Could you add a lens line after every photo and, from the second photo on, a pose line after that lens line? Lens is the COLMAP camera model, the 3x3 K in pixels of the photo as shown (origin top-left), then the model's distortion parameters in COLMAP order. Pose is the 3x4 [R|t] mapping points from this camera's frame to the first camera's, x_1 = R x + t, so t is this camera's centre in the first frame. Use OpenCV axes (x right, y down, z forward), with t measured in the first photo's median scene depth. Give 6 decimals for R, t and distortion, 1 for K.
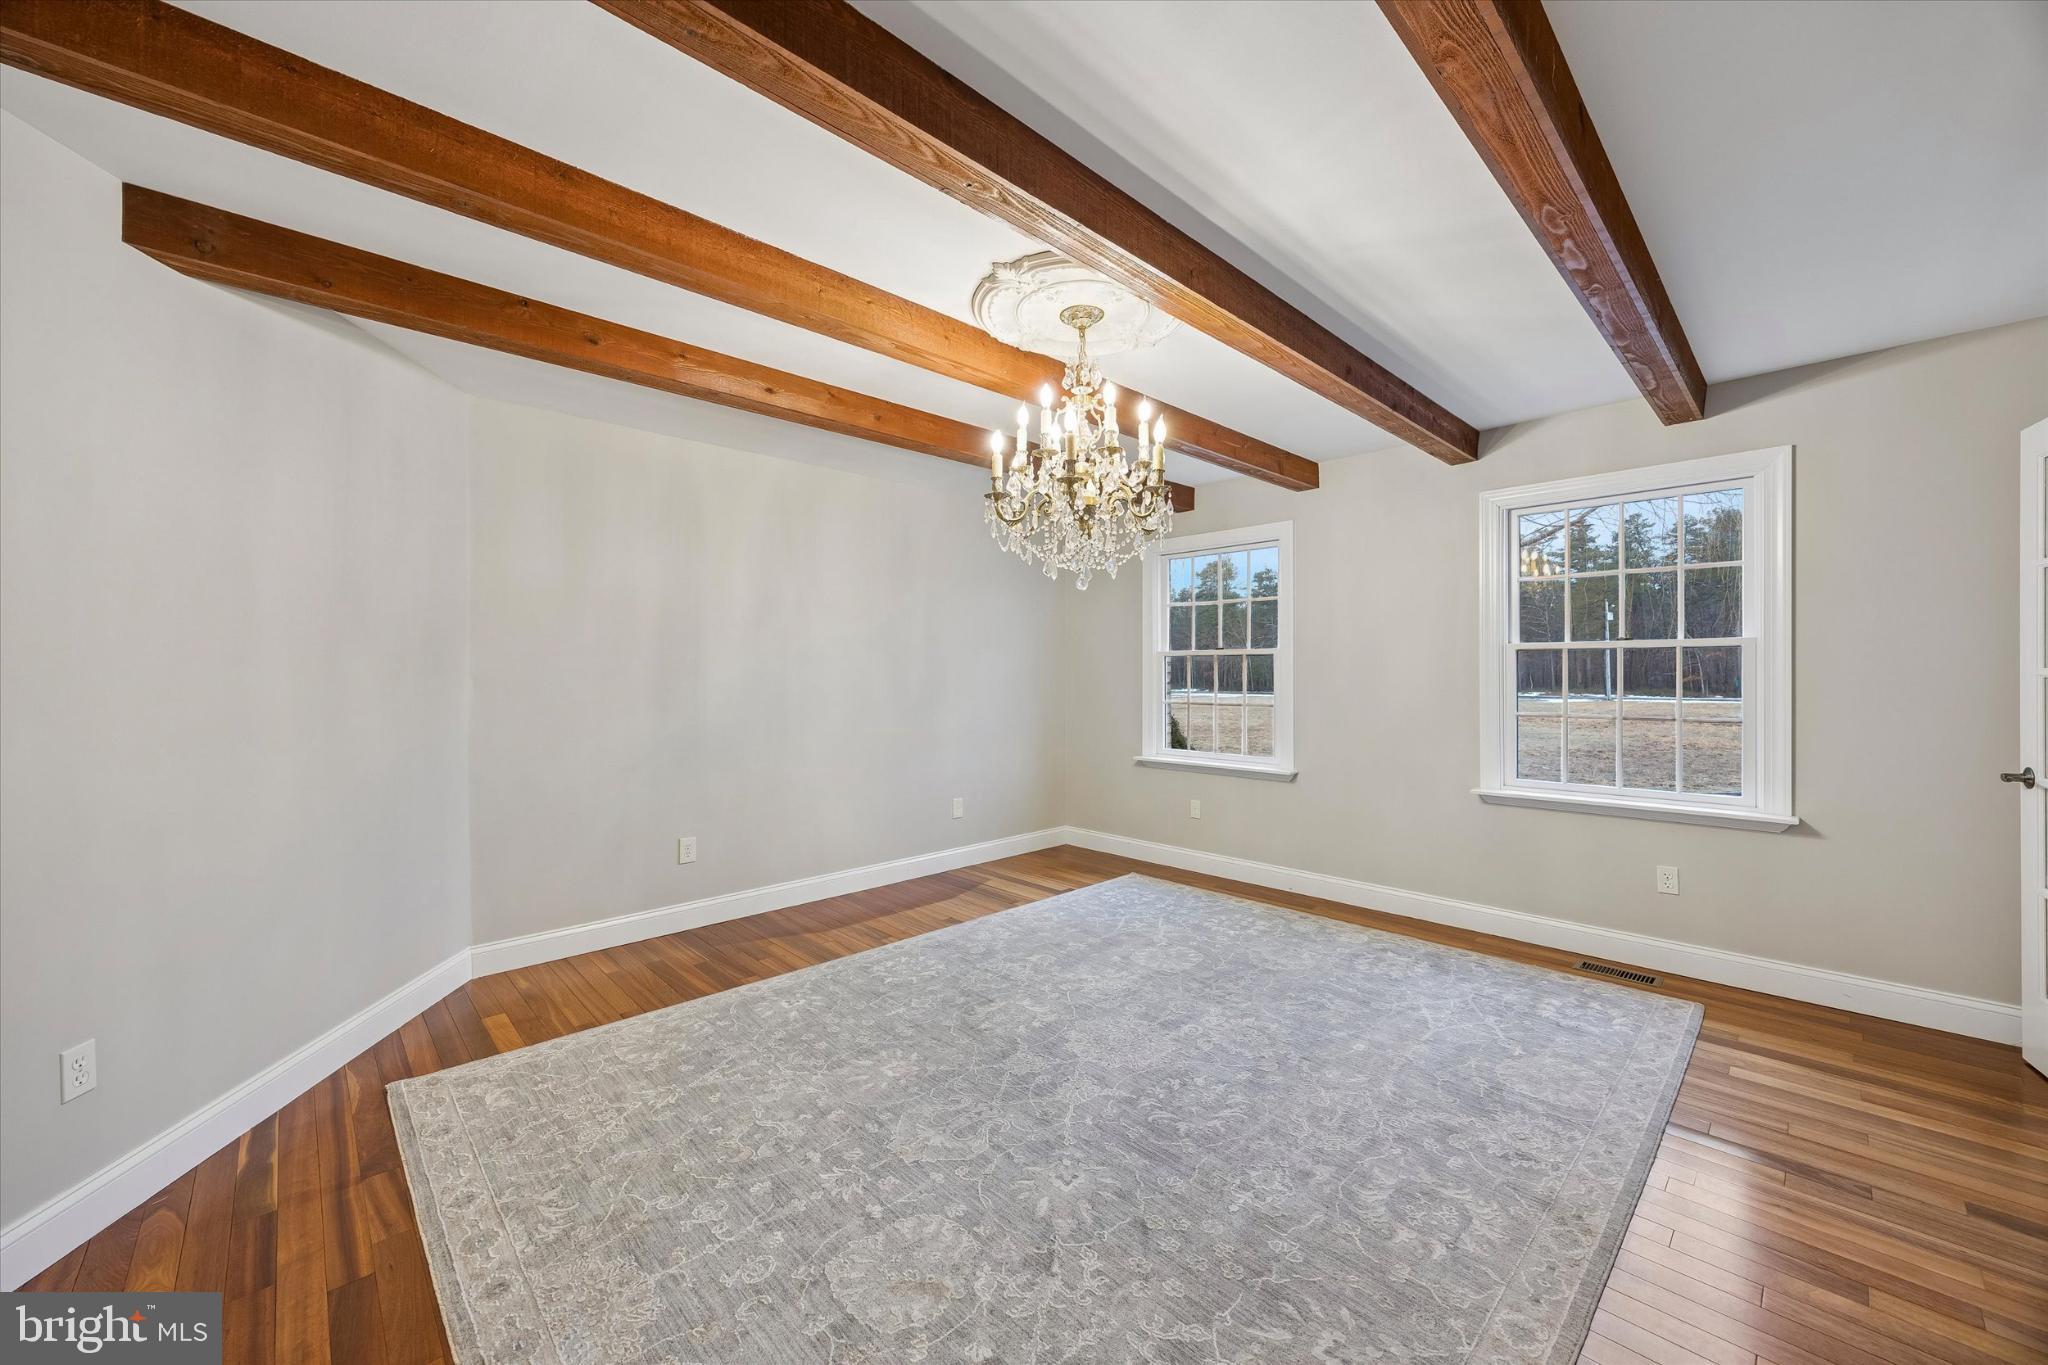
lens RADIAL K [[770.7, 0, 1024.9], [0, 770.7, 676.9], [0, 0, 1]] dist [-0.002526, -0.000314]
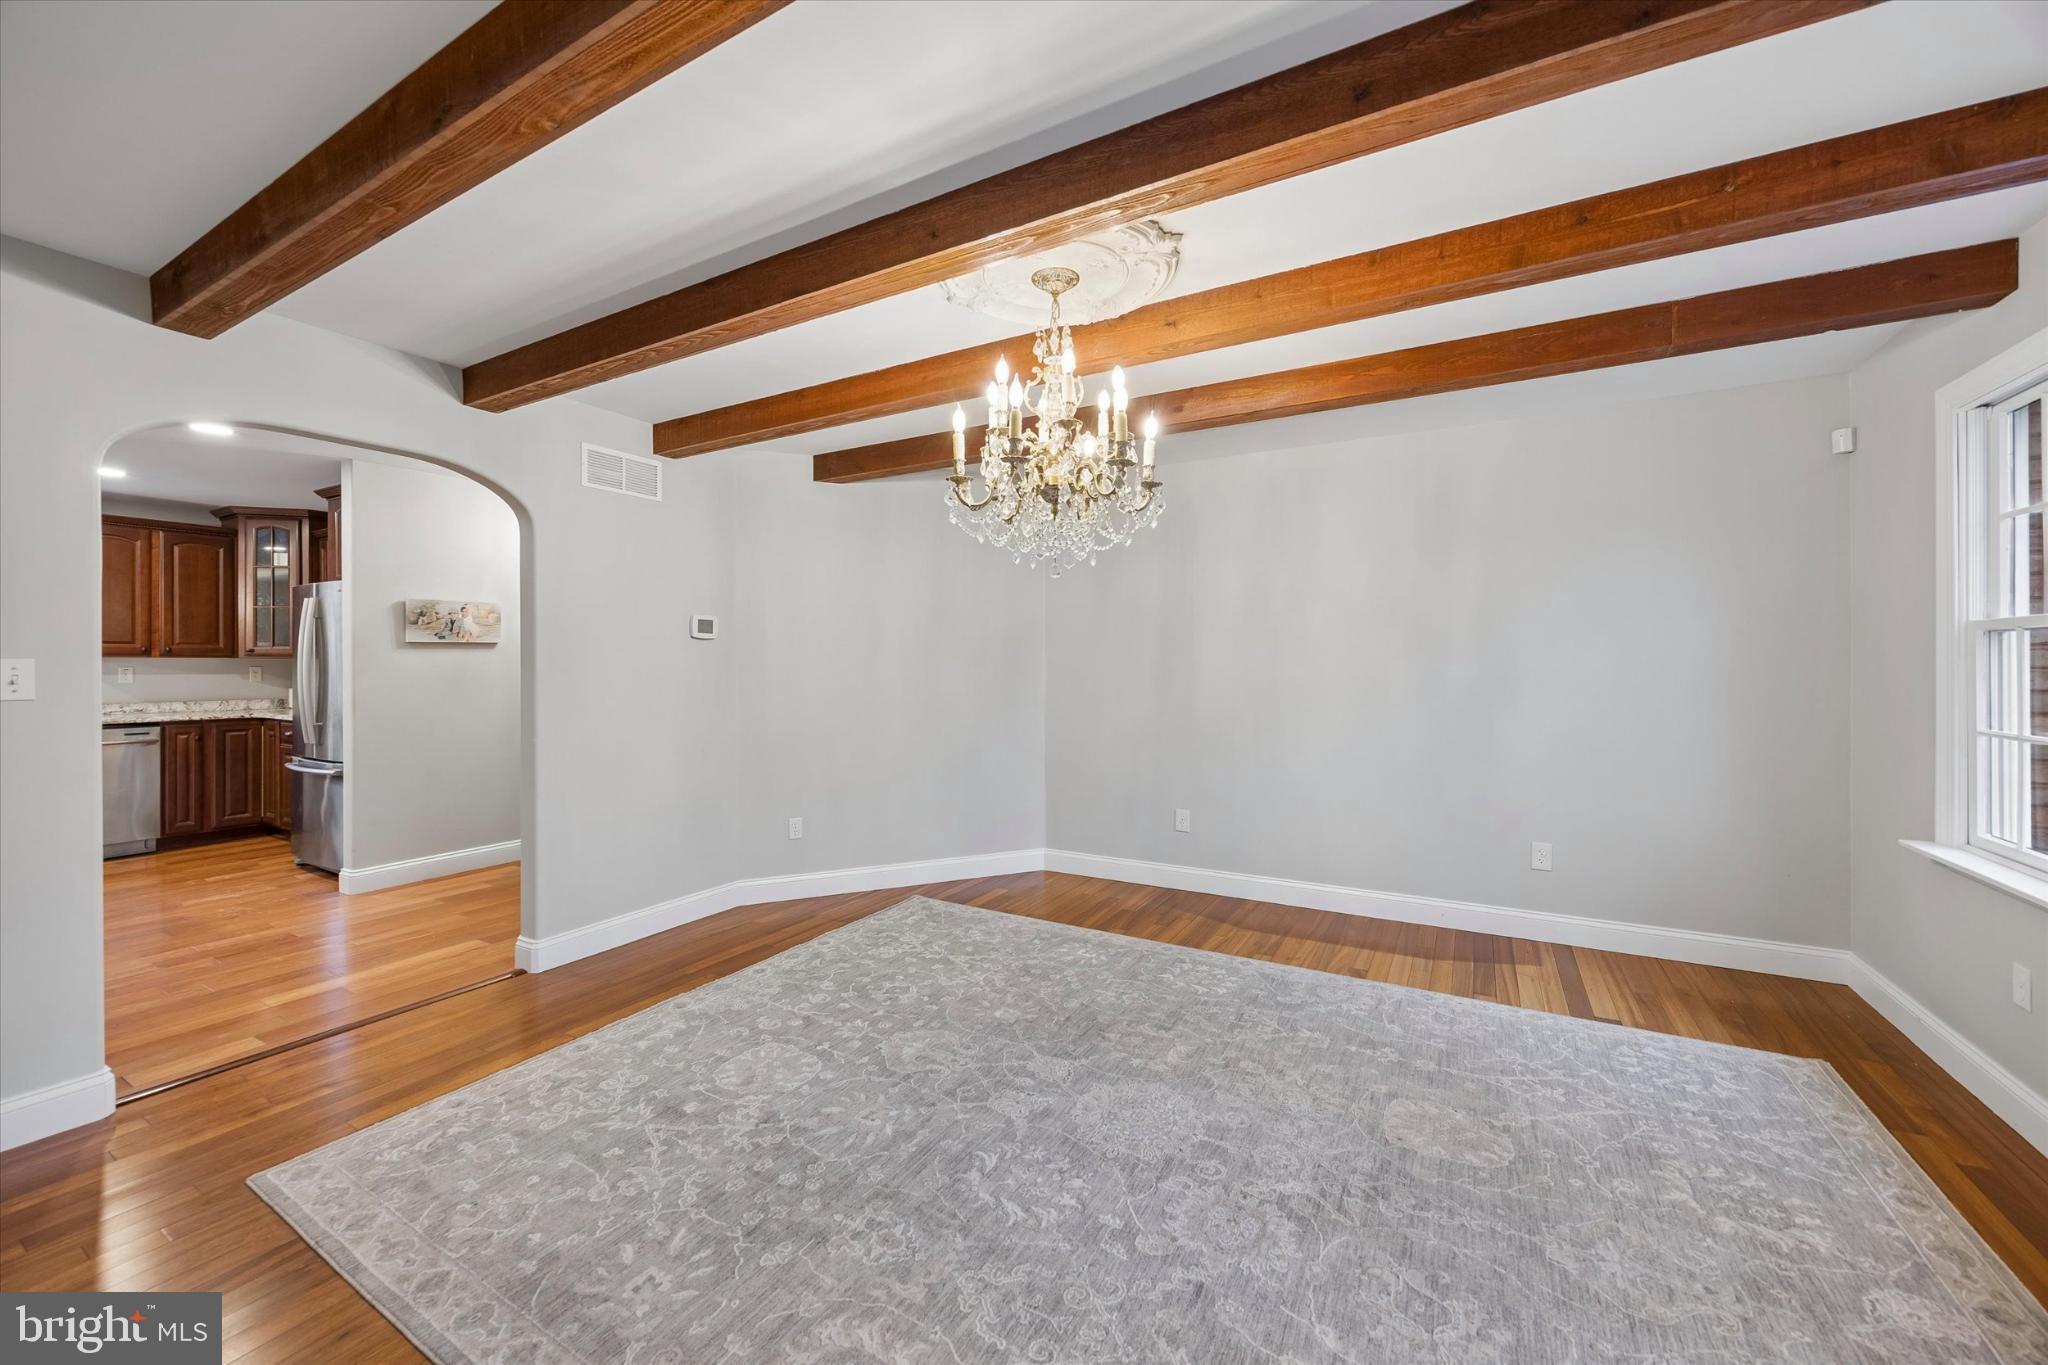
lens RADIAL K [[770.7, 0, 1024.9], [0, 770.7, 676.9], [0, 0, 1]] dist [-0.002526, -0.000314]
pose [[0.281558, 0.013474, -0.959449, 0.707864], [-0.000170, 0.999902, 0.013992, -0.008323], [0.959544, -0.003776, 0.281533, 0.529879]]
